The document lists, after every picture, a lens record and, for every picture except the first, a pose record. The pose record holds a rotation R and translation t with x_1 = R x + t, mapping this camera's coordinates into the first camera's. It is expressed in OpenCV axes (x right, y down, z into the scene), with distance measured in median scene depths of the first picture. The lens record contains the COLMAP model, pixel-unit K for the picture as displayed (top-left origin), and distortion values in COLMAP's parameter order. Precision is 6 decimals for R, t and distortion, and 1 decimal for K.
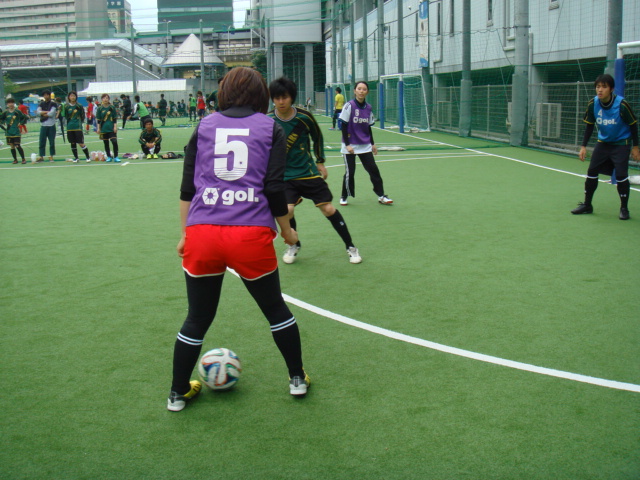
lens RADIAL K [[728.0, 0, 289.0], [0, 728.0, 256.8], [0, 0, 1]] dist [-0.134926, 0.000000]
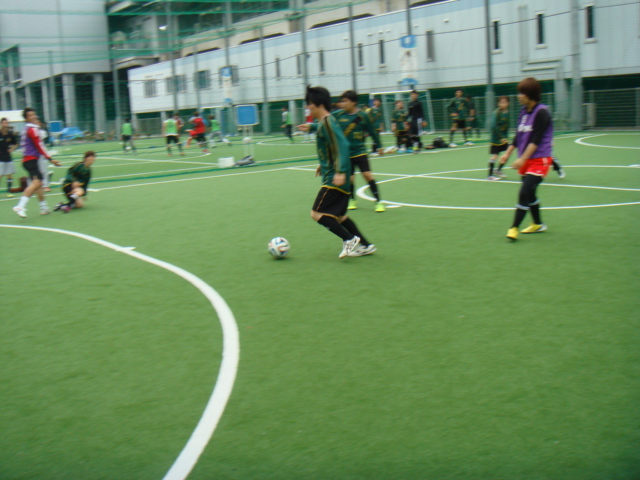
lens RADIAL K [[728.0, 0, 309.4], [0, 728.0, 240.4], [0, 0, 1]] dist [-0.134926, 0.000000]
pose [[0.880180, -0.100269, 0.463929, -0.250630], [0.128994, 0.991176, -0.030509, 0.006686], [-0.456776, 0.086697, 0.885347, -0.008011]]
